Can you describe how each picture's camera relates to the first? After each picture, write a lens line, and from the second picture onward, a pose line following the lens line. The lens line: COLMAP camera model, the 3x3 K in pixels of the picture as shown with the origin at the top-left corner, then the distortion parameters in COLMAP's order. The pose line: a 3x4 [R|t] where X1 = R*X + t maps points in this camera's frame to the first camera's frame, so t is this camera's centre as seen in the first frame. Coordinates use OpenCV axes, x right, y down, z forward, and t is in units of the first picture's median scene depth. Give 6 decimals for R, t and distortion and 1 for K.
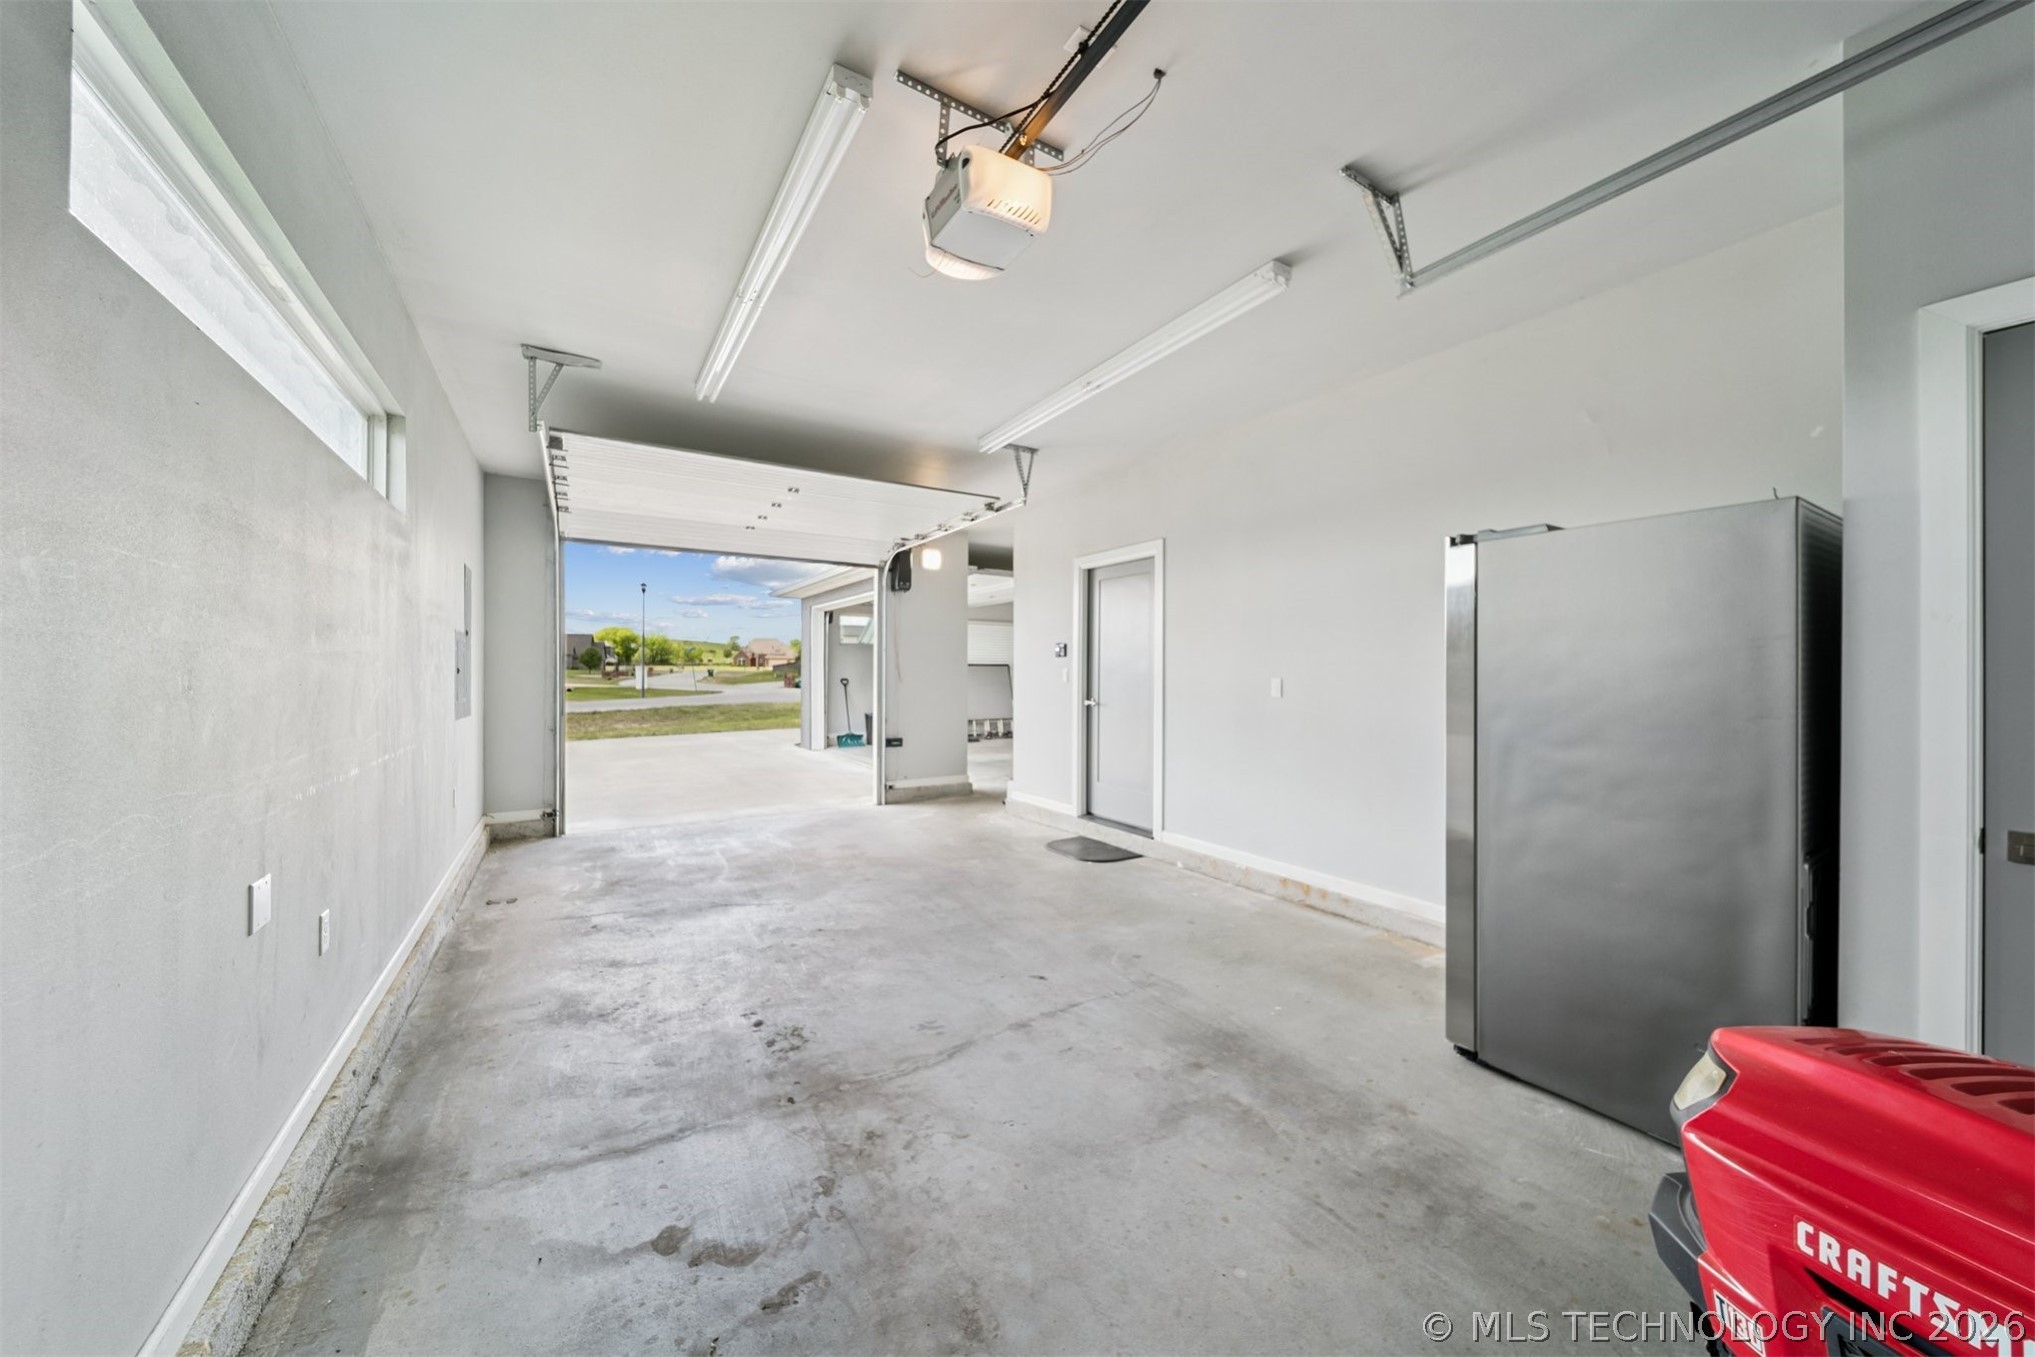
lens RADIAL K [[719.4, 0, 1024.7], [0, 719.4, 677.7], [0, 0, 1]] dist [0.006807, 0.000014]
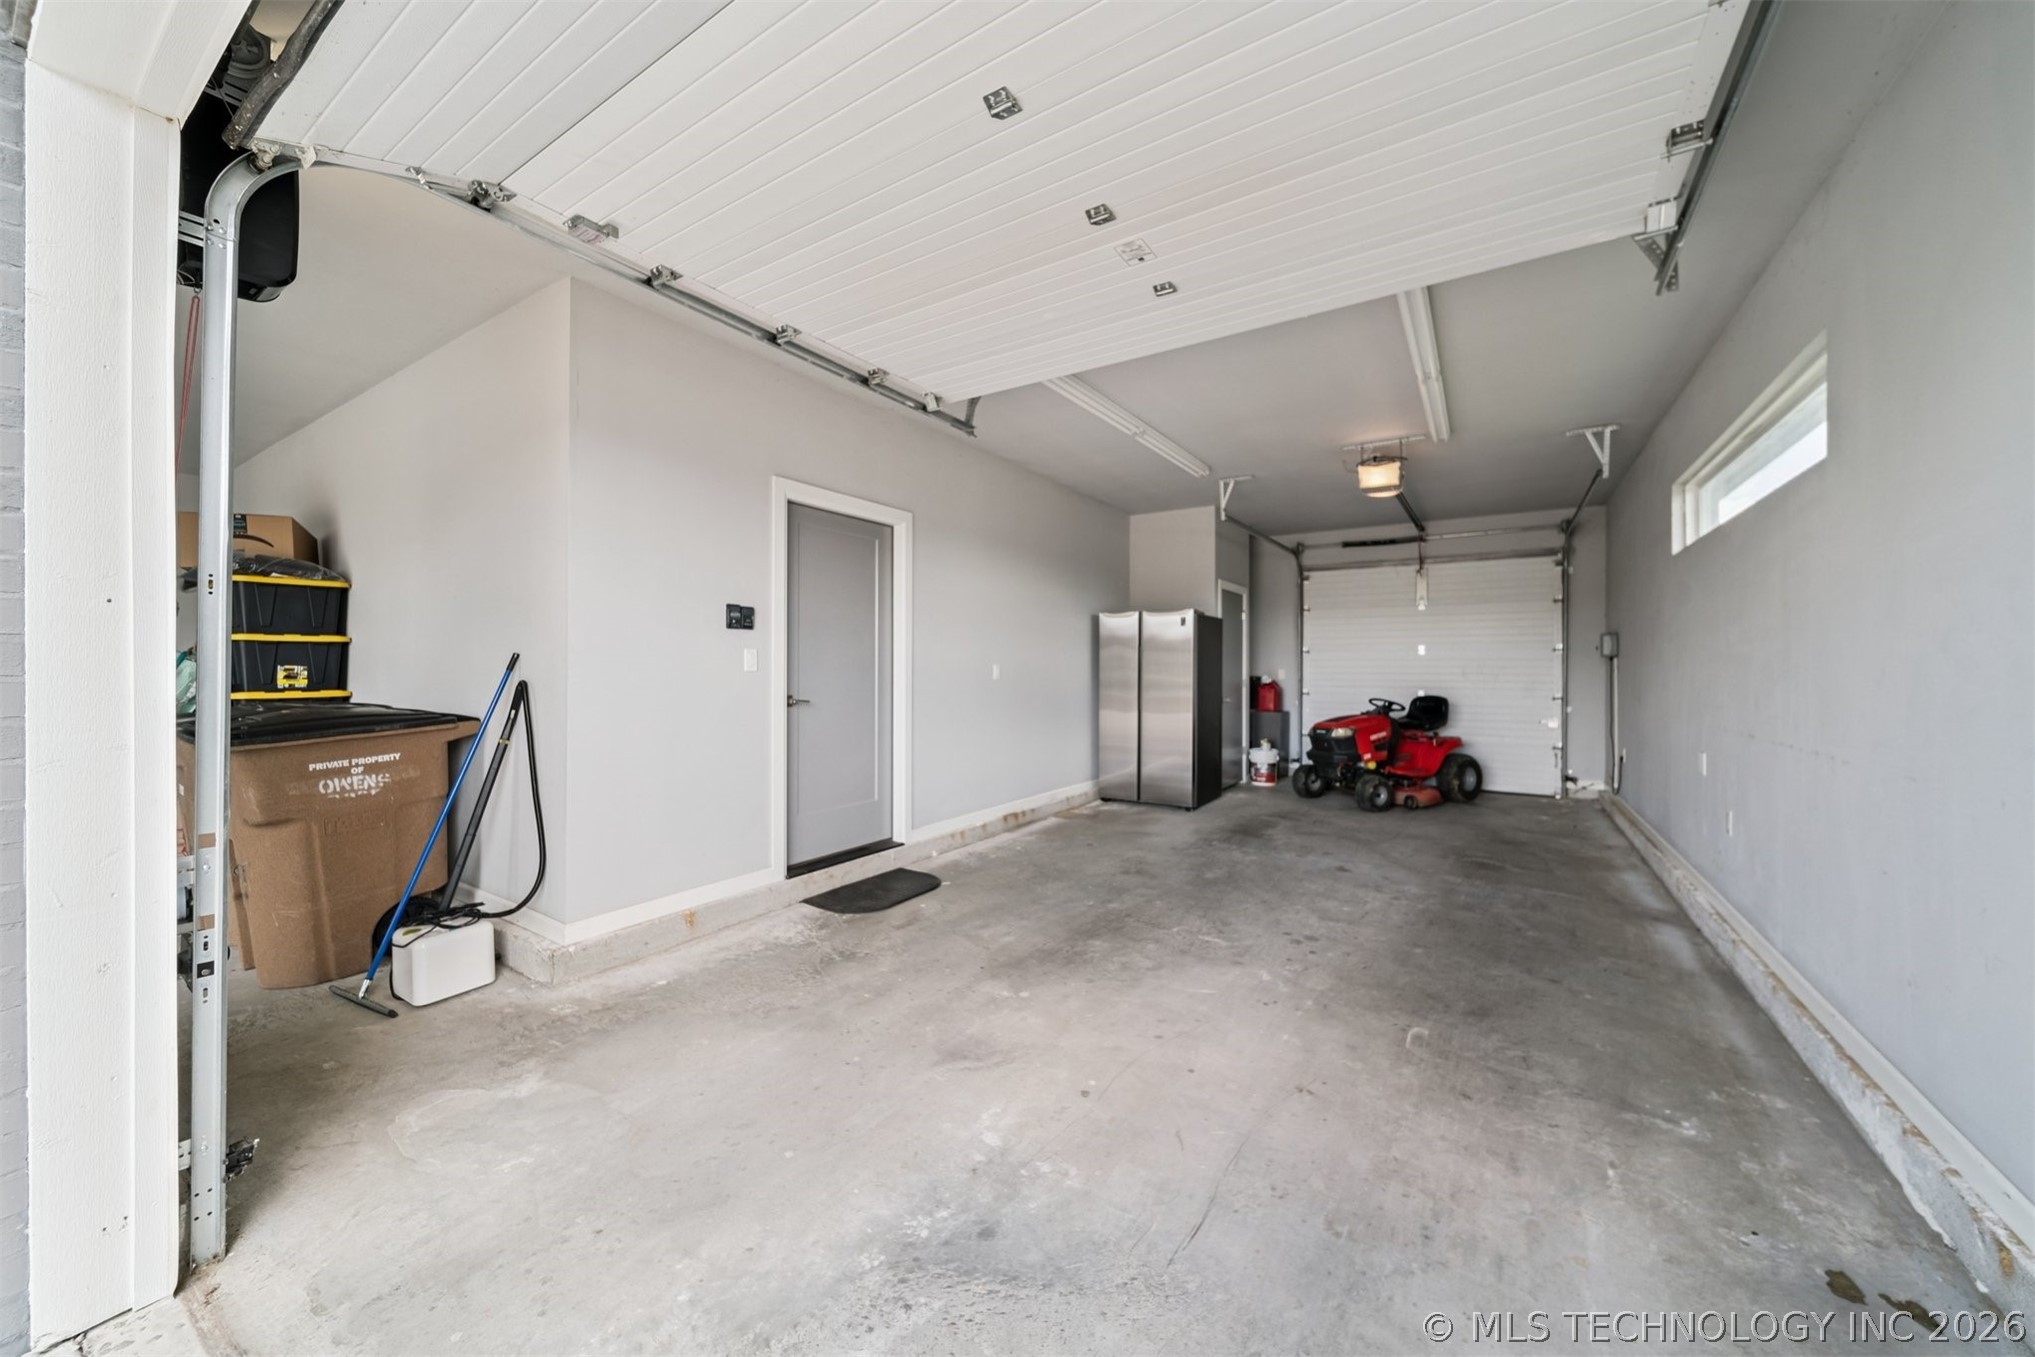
lens RADIAL K [[719.4, 0, 1024.7], [0, 719.4, 677.7], [0, 0, 1]] dist [0.006807, 0.000014]
pose [[-0.414953, 0.009518, 0.909793, -0.745281], [0.025933, 0.999663, 0.001370, 0.020514], [-0.909473, 0.024162, -0.415060, 1.308658]]
